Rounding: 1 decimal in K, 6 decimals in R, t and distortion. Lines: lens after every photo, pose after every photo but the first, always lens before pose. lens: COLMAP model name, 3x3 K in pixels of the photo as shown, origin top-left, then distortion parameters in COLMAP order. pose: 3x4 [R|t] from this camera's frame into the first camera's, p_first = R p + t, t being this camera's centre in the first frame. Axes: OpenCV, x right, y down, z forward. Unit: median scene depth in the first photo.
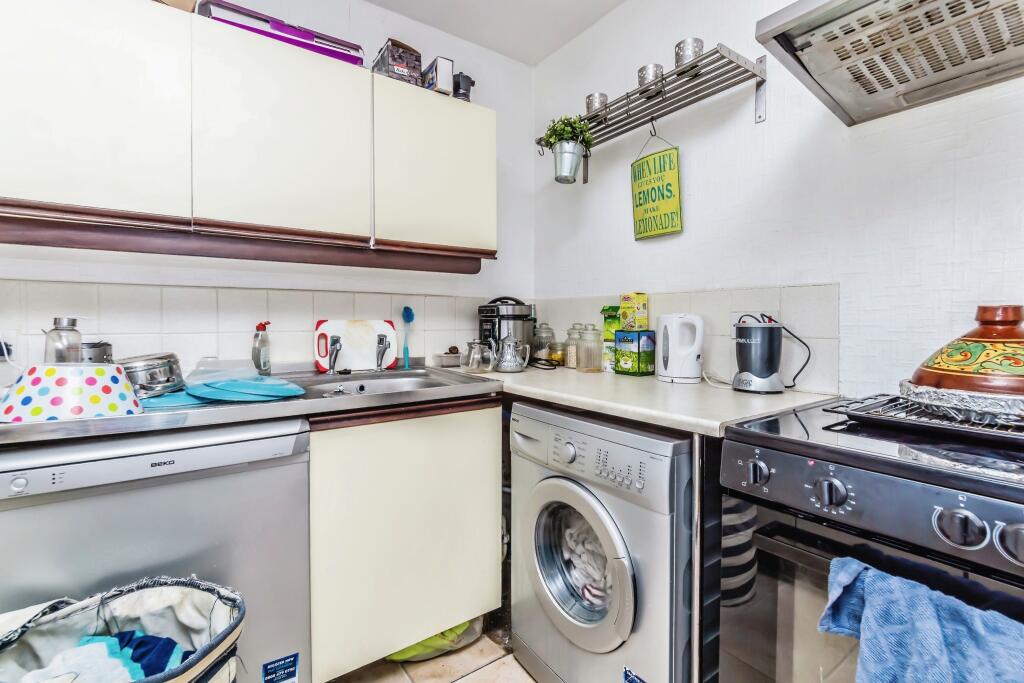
lens RADIAL K [[463.1, 0, 518.2], [0, 463.1, 325.2], [0, 0, 1]] dist [-0.000936, 0.000618]
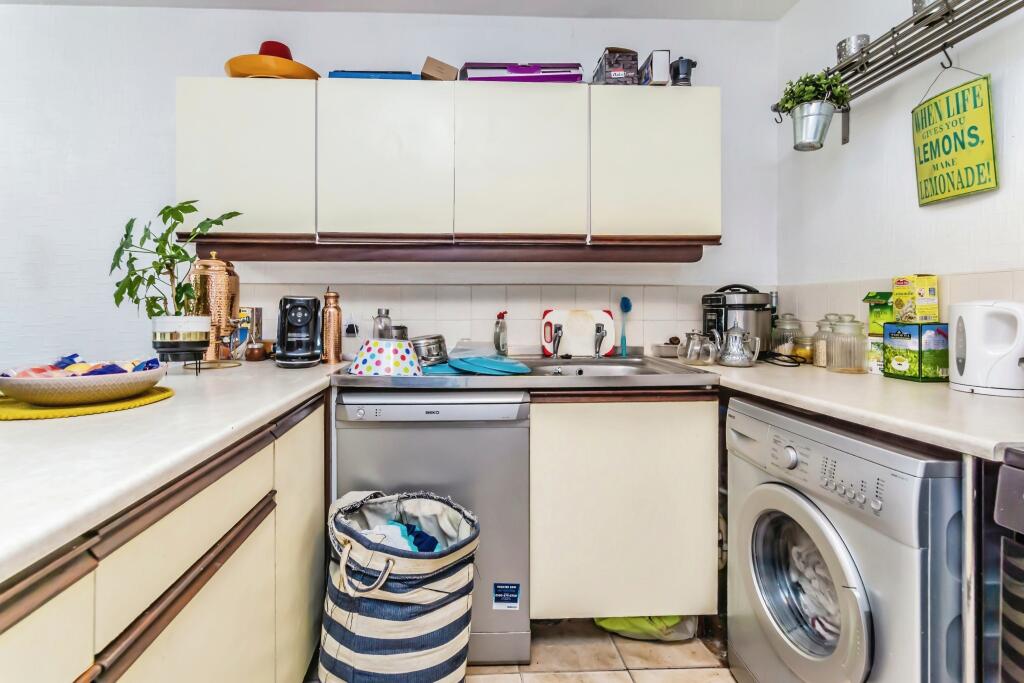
lens RADIAL K [[476.1, 0, 480.1], [0, 476.1, 302.3], [0, 0, 1]] dist [0.000779, 0.000593]
pose [[0.835480, -0.010498, -0.549420, 0.088350], [-0.004767, 0.999641, -0.026349, 0.001646], [0.549500, 0.024633, 0.835131, -0.079180]]
